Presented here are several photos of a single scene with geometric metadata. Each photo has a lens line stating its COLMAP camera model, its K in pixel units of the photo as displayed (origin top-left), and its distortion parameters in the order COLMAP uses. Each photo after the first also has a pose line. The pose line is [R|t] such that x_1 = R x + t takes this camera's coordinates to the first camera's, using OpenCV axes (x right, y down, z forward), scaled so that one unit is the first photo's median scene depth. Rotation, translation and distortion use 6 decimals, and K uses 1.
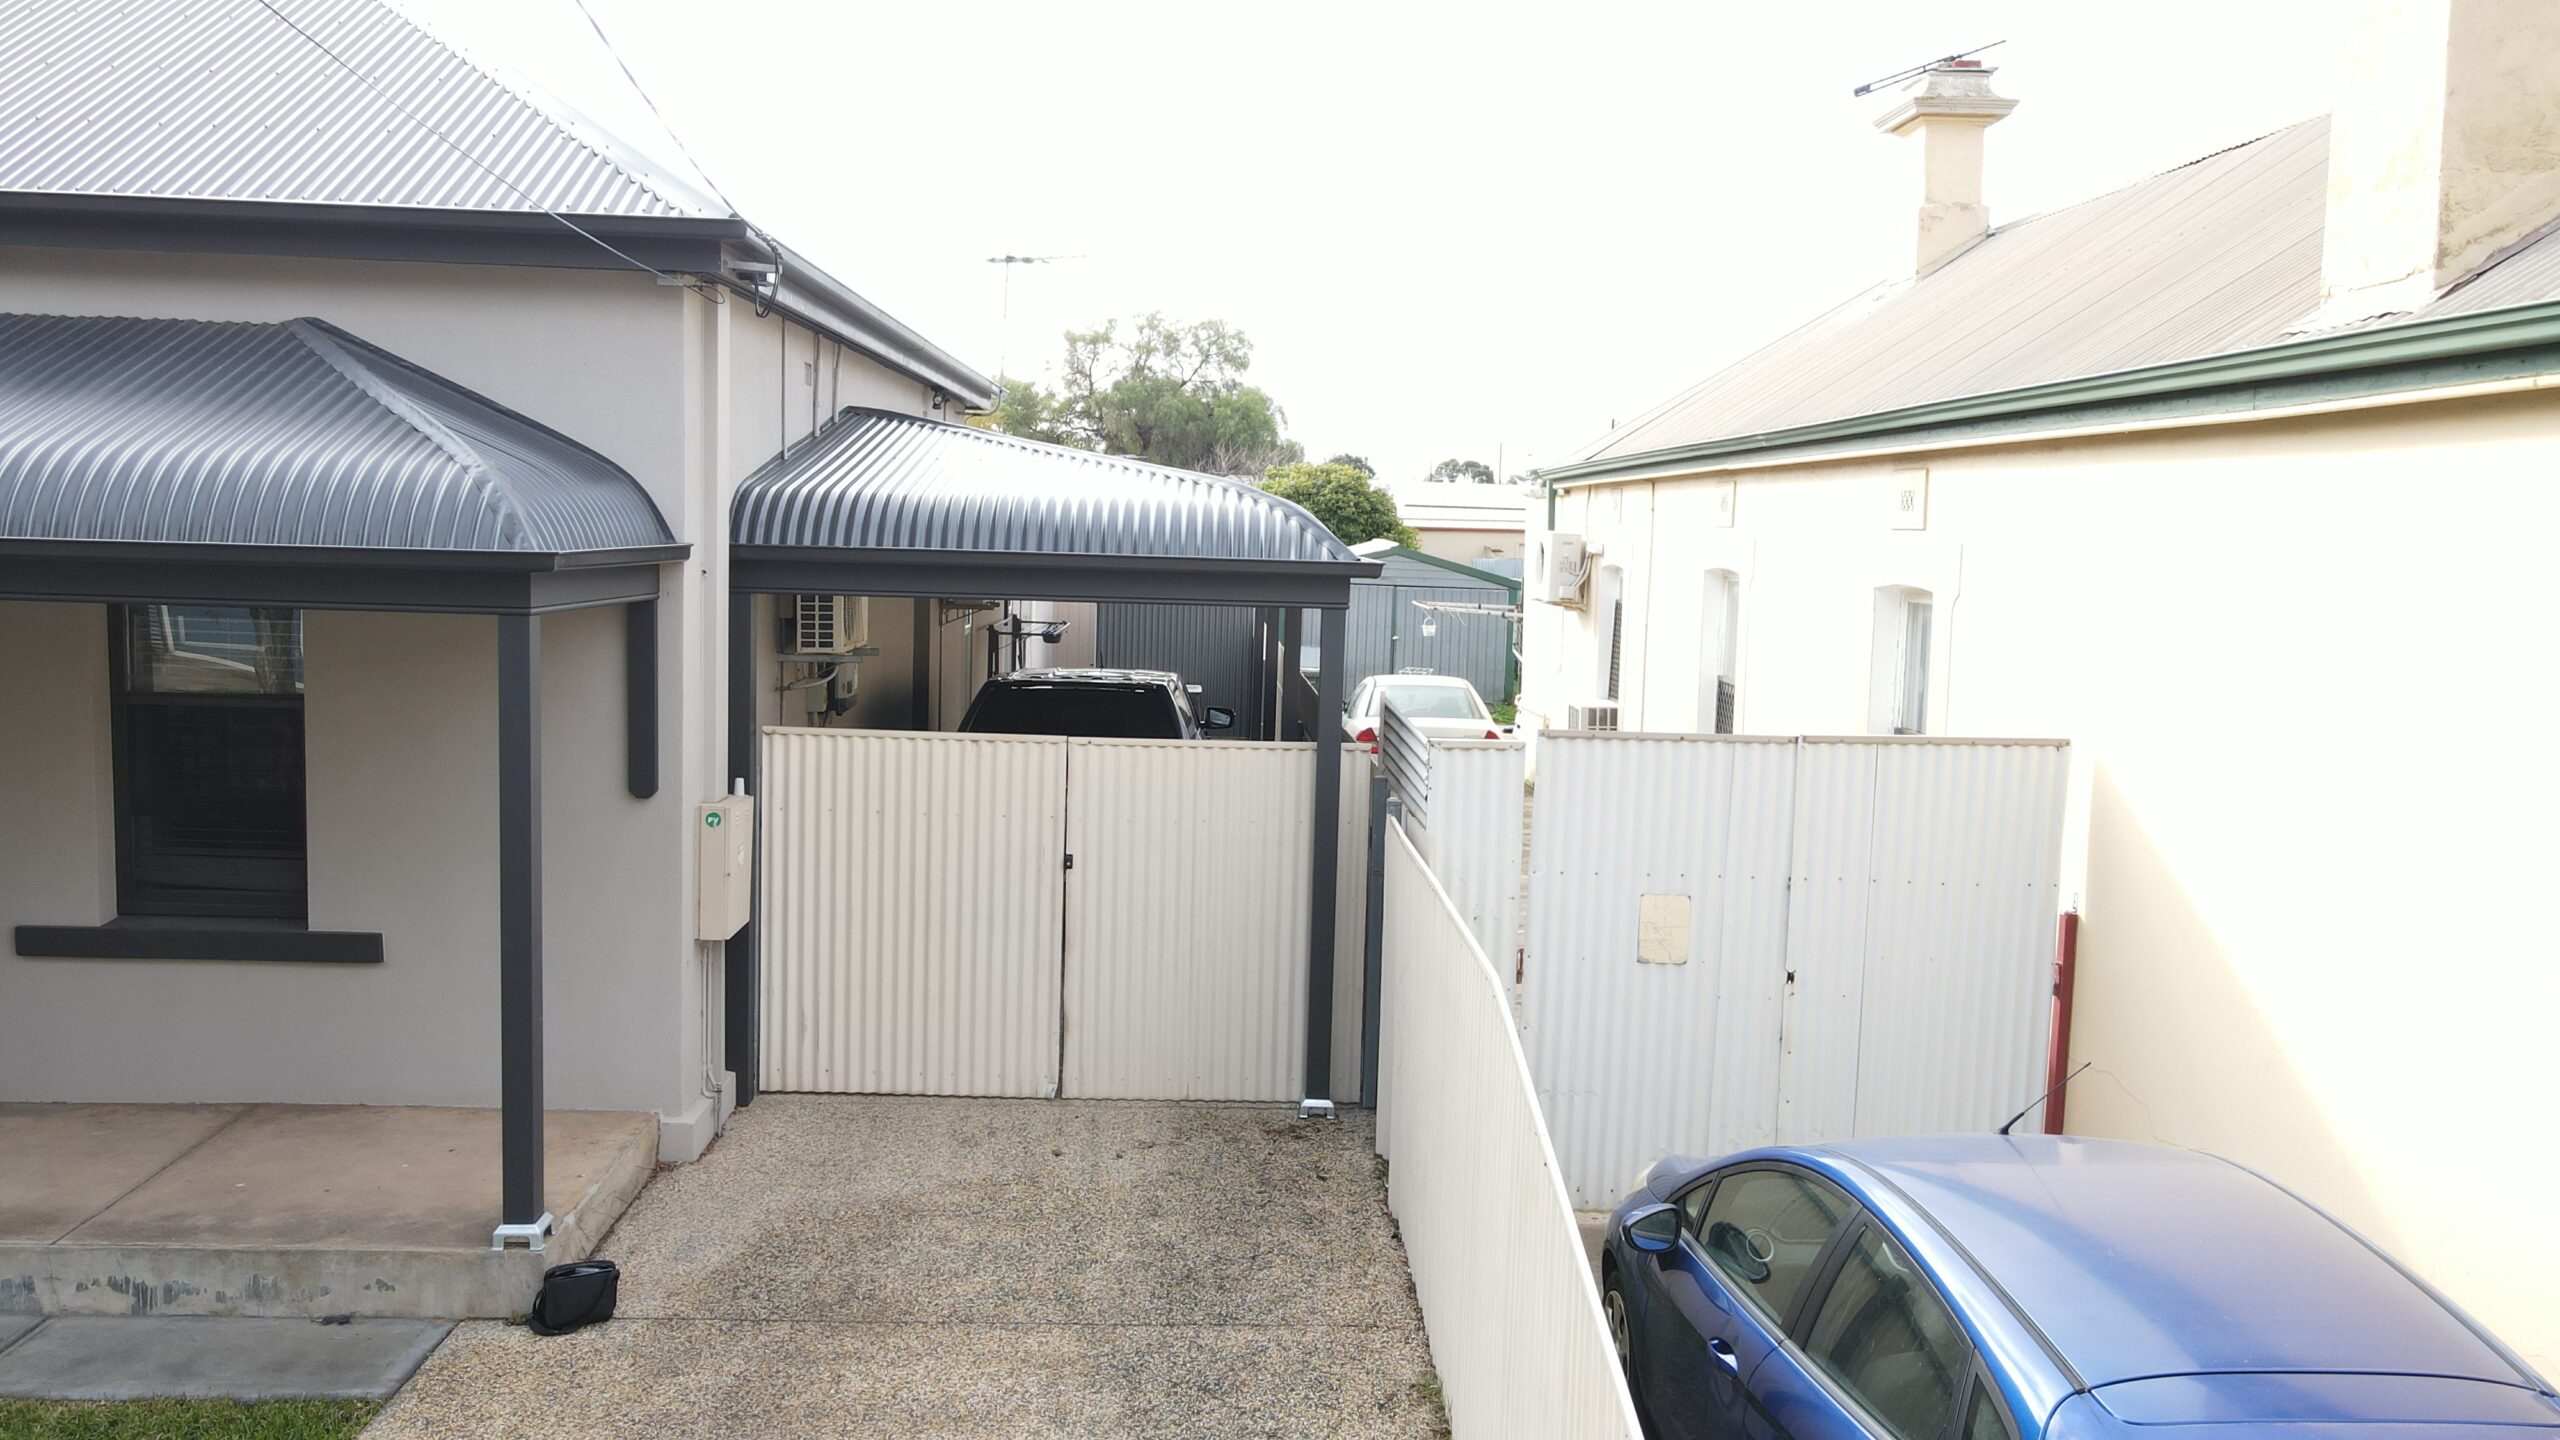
lens RADIAL K [[1858.4, 0, 1262.2], [0, 1858.4, 716.3], [0, 0, 1]] dist [0.004100, -0.018250]
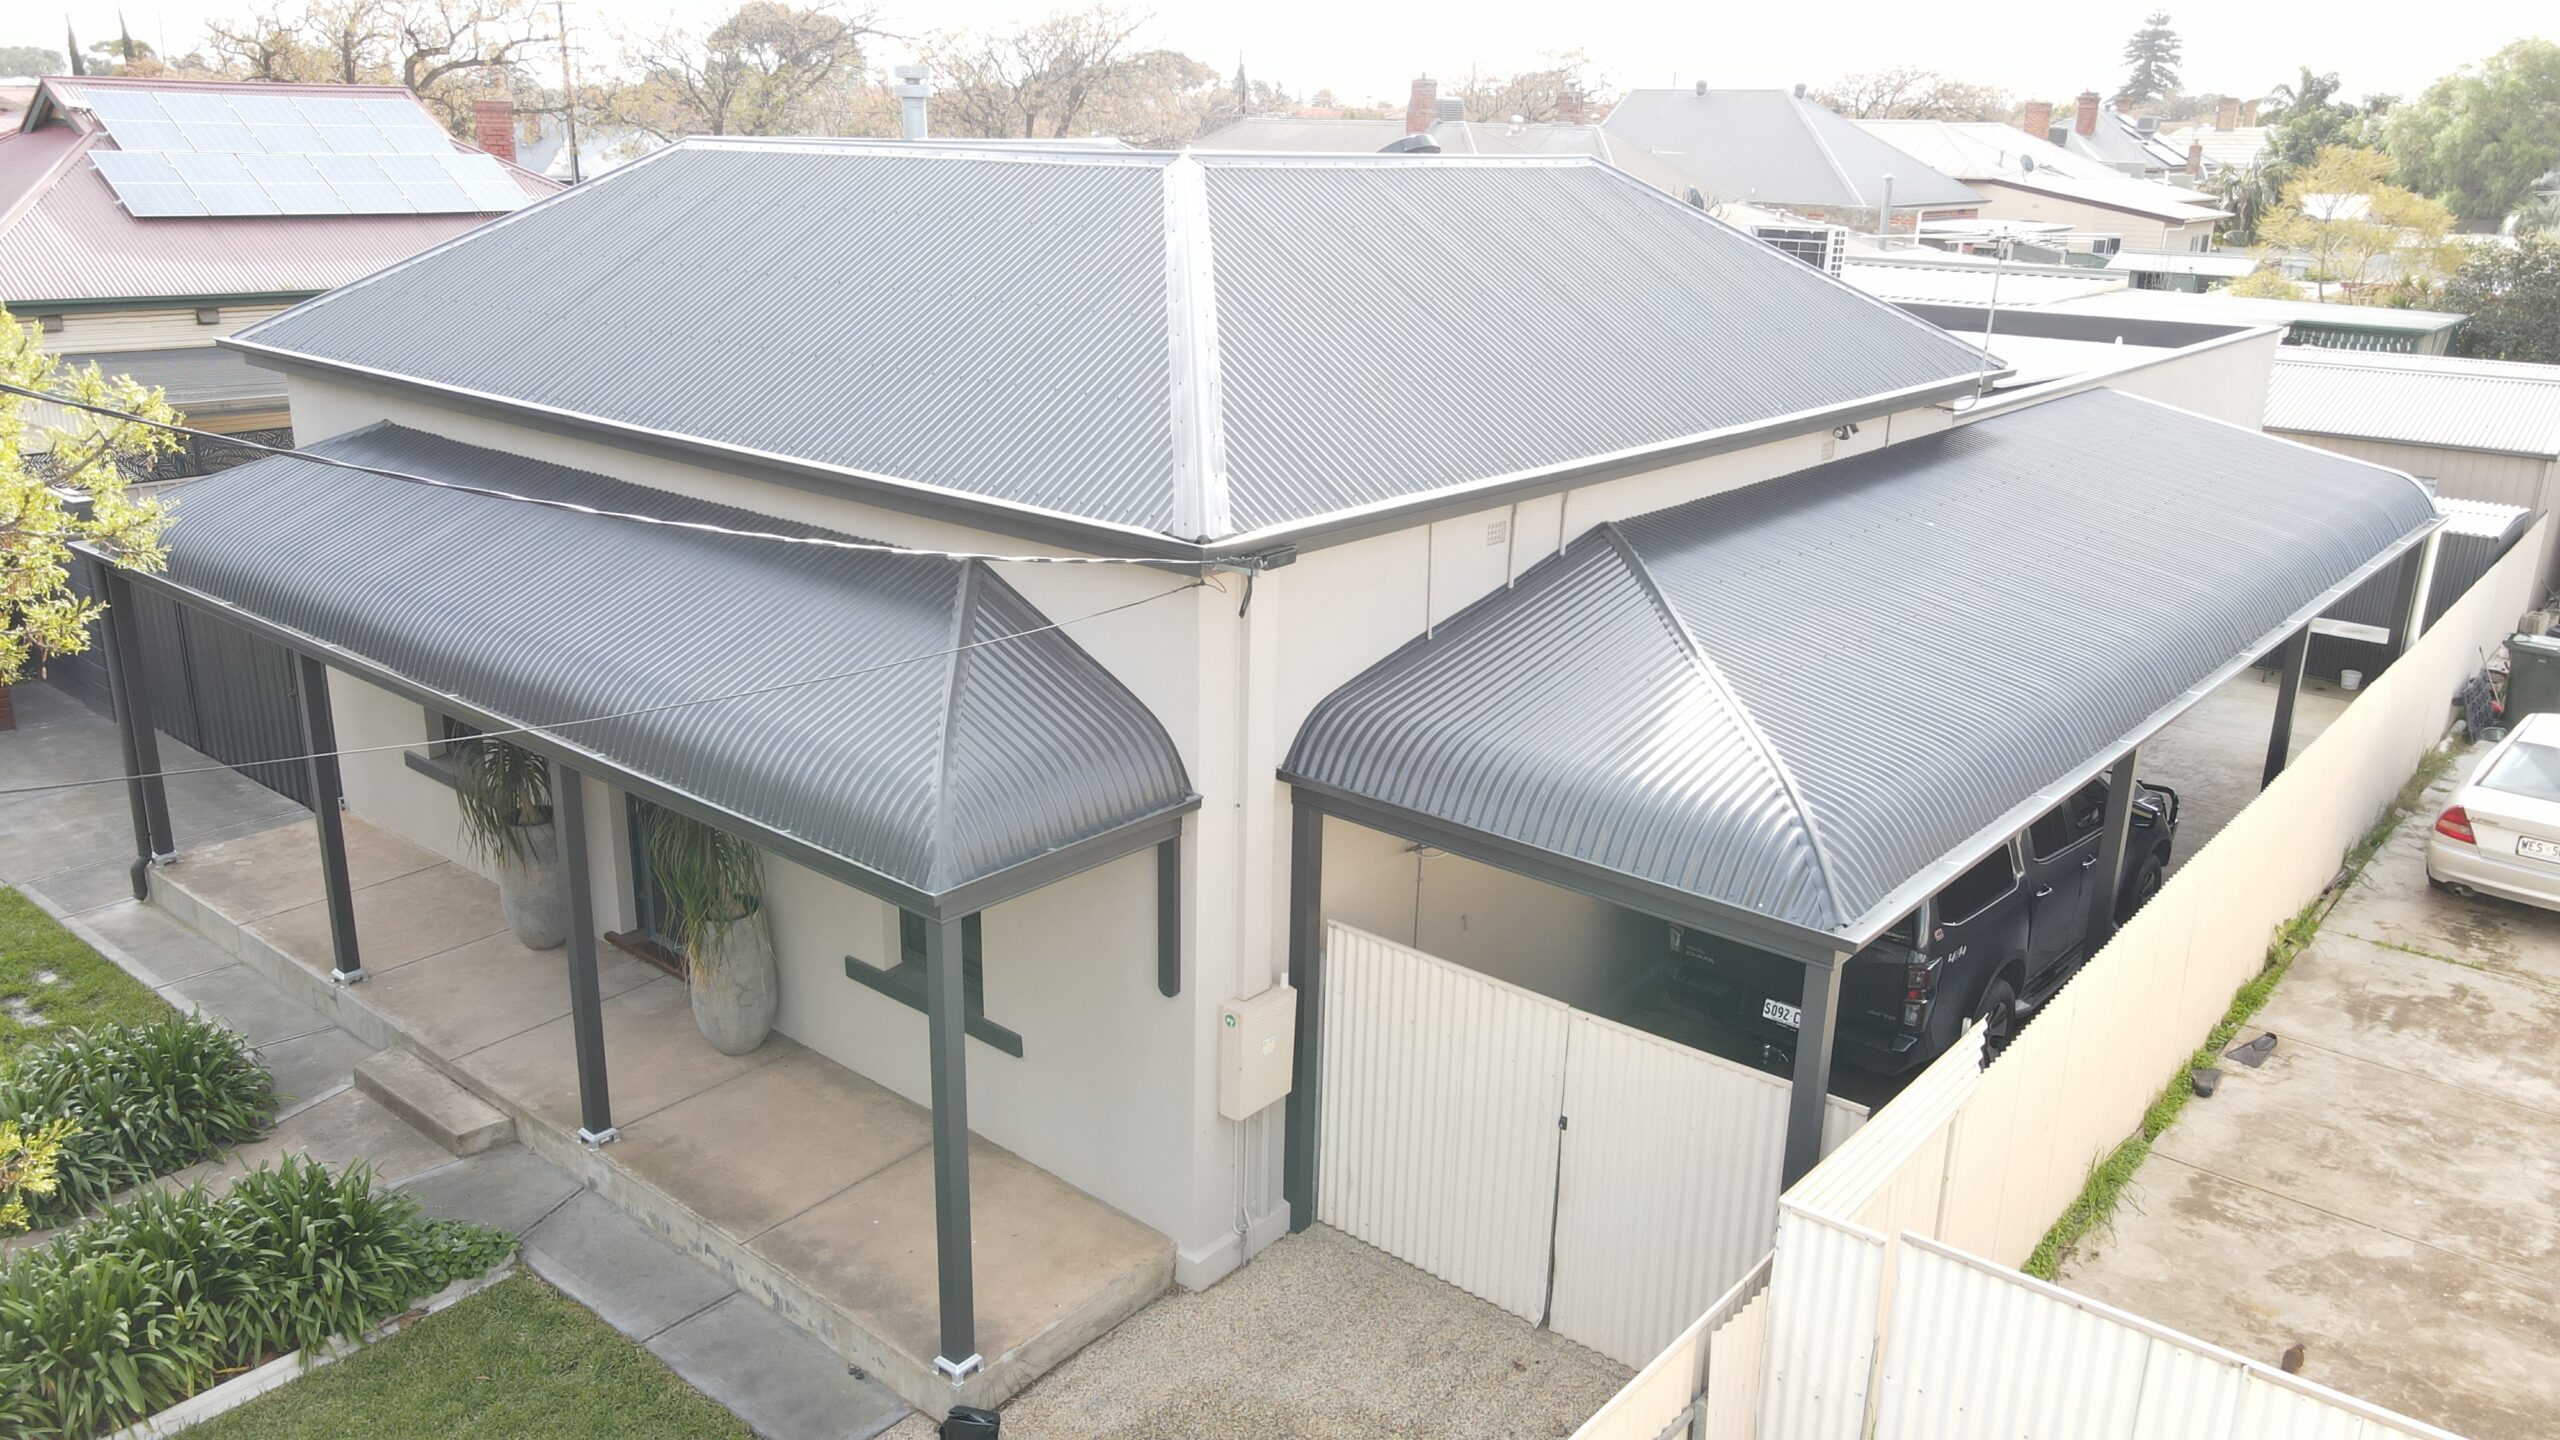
lens RADIAL K [[1858.4, 0, 1262.2], [0, 1858.4, 716.3], [0, 0, 1]] dist [0.004100, -0.018250]
pose [[0.736193, 0.185693, -0.650798, 0.389767], [-0.059170, 0.975599, 0.211435, -0.338950], [0.674180, -0.117149, 0.729217, 0.194996]]
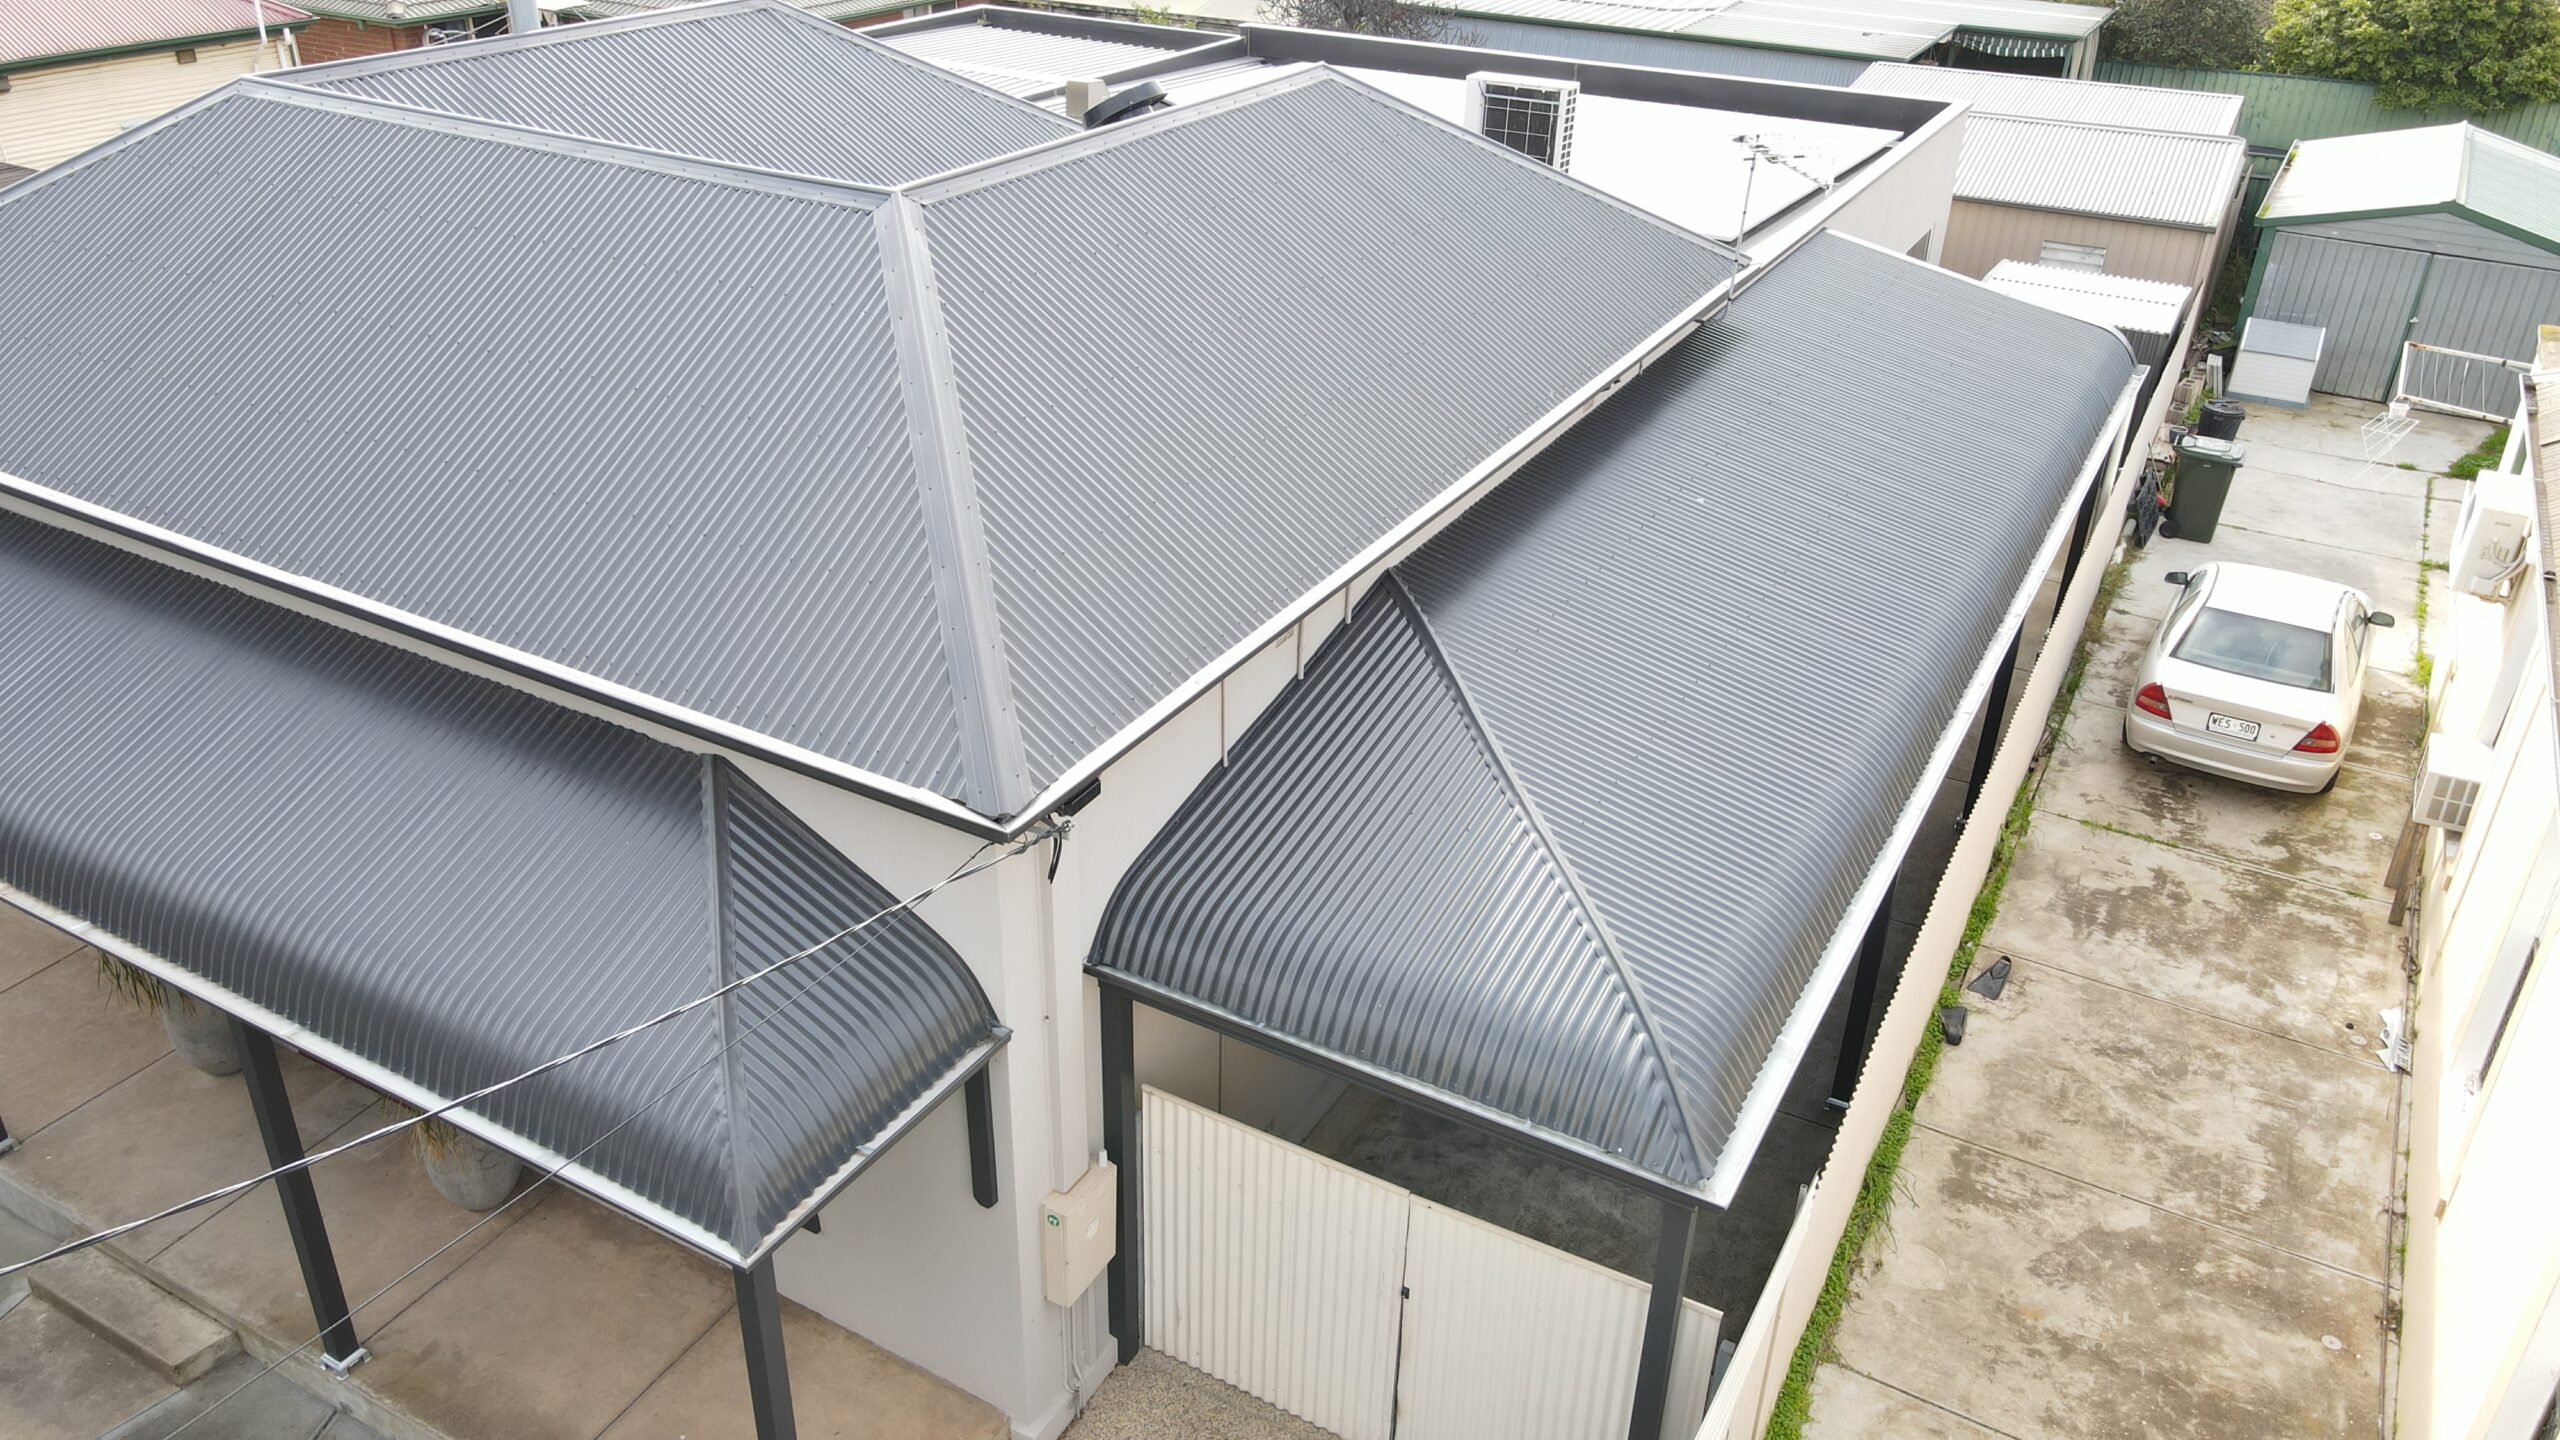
lens RADIAL K [[1851.9, 0, 1280.0], [0, 1851.9, 720.0], [0, 0, 1]] dist [-0.007989, 0.009204]
pose [[0.853843, 0.240093, -0.461851, 0.220308], [-0.046416, 0.918855, 0.391855, -0.585467], [0.518456, -0.313146, 0.795703, 0.289481]]
